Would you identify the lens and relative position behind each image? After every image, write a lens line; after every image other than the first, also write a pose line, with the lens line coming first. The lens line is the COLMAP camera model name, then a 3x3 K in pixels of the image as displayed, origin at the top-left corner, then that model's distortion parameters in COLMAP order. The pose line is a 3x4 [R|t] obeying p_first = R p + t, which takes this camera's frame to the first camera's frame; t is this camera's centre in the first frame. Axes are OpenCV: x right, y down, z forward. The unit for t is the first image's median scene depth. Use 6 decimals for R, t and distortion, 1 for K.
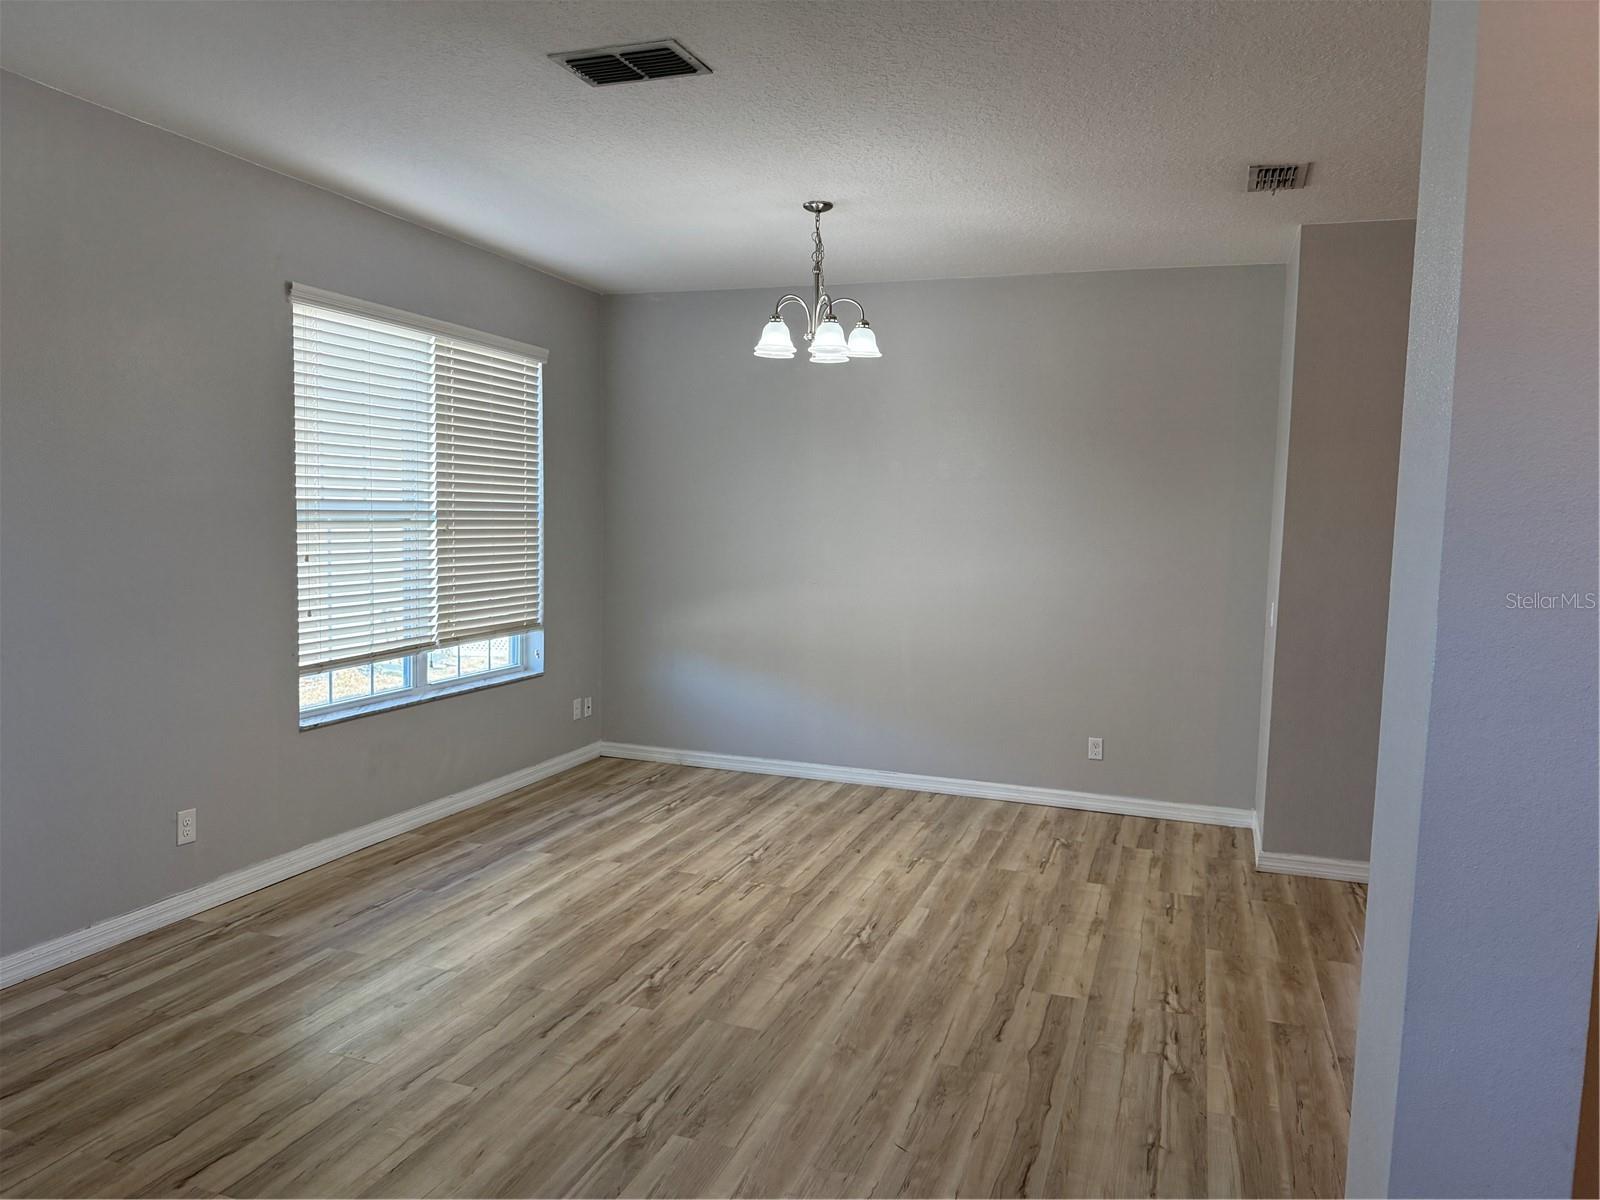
lens RADIAL K [[1134.7, 0, 790.6], [0, 1134.7, 600.4], [0, 0, 1]] dist [0.023889, -0.037612]
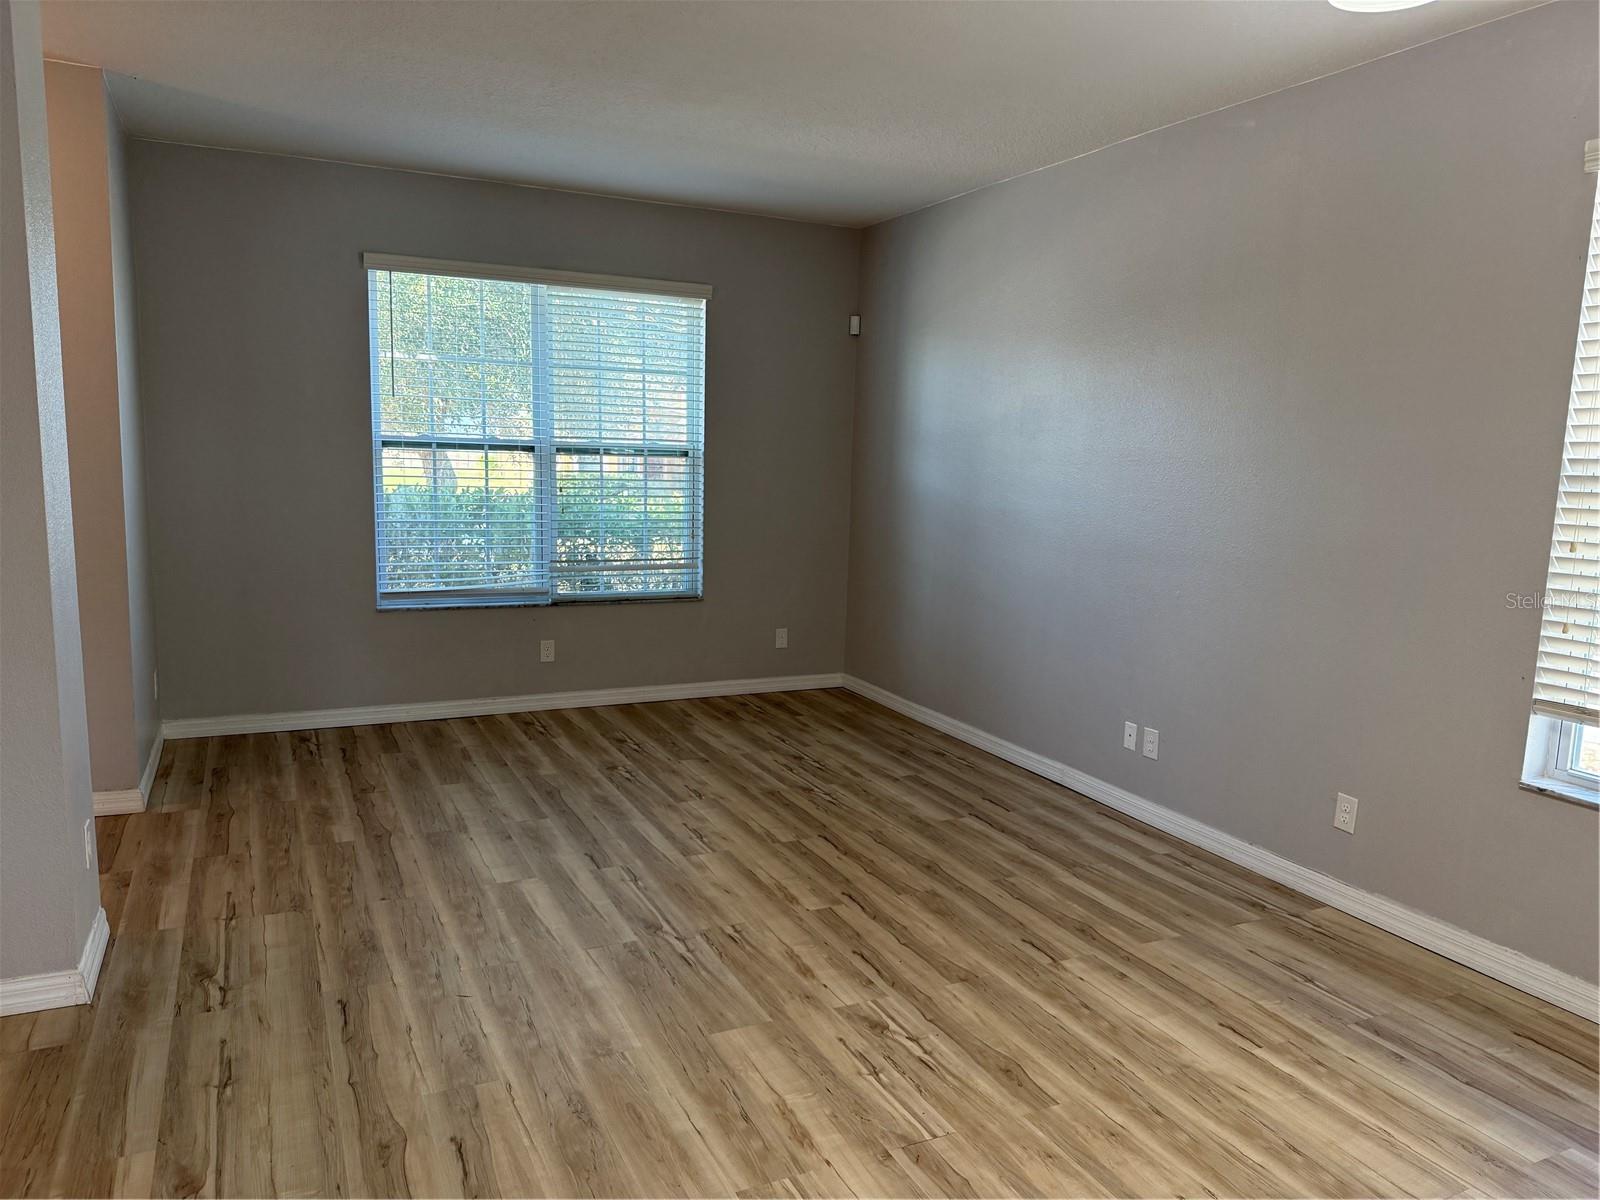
lens RADIAL K [[1110.4, 0, 788.0], [0, 1110.4, 595.4], [0, 0, 1]] dist [0.002672, -0.013125]
pose [[-0.703359, 0.050623, -0.709030, 0.476217], [-0.104868, 0.979157, 0.173938, -0.094877], [0.703057, 0.196695, -0.683390, 1.438509]]
